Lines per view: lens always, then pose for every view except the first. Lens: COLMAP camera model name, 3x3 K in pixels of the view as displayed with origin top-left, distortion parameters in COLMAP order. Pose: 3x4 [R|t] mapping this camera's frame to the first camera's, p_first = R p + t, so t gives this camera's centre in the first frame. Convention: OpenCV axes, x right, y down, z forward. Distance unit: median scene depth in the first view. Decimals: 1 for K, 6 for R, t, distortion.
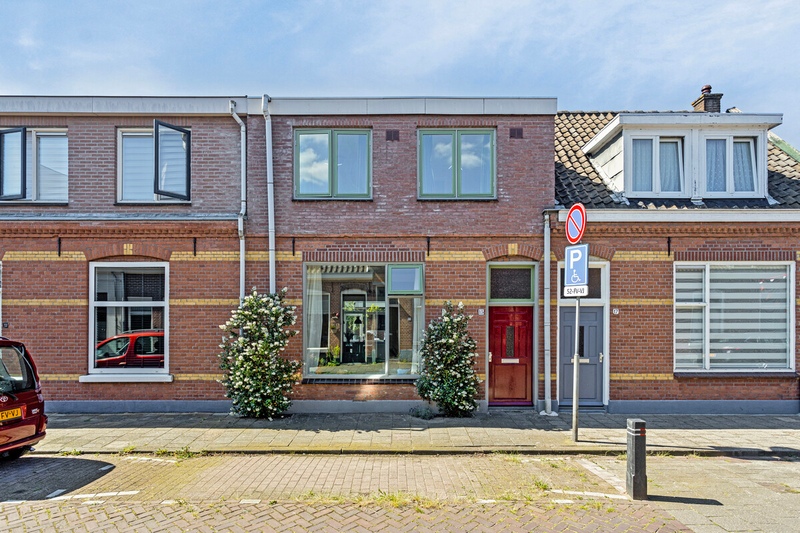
lens RADIAL K [[441.8, 0, 400.6], [0, 441.8, 319.3], [0, 0, 1]] dist [-0.004811, 0.006008]
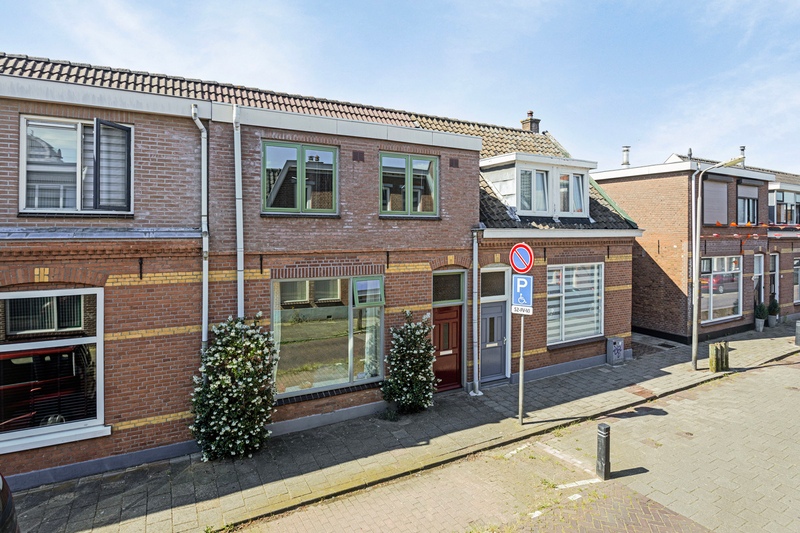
lens RADIAL K [[433.7, 0, 399.4], [0, 433.7, 229.5], [0, 0, 1]] dist [-0.019076, 0.012382]
pose [[0.877567, 0.002347, 0.479448, -0.430242], [-0.004058, 0.999989, 0.002532, -0.243883], [-0.479437, -0.004167, 0.877566, 0.039456]]
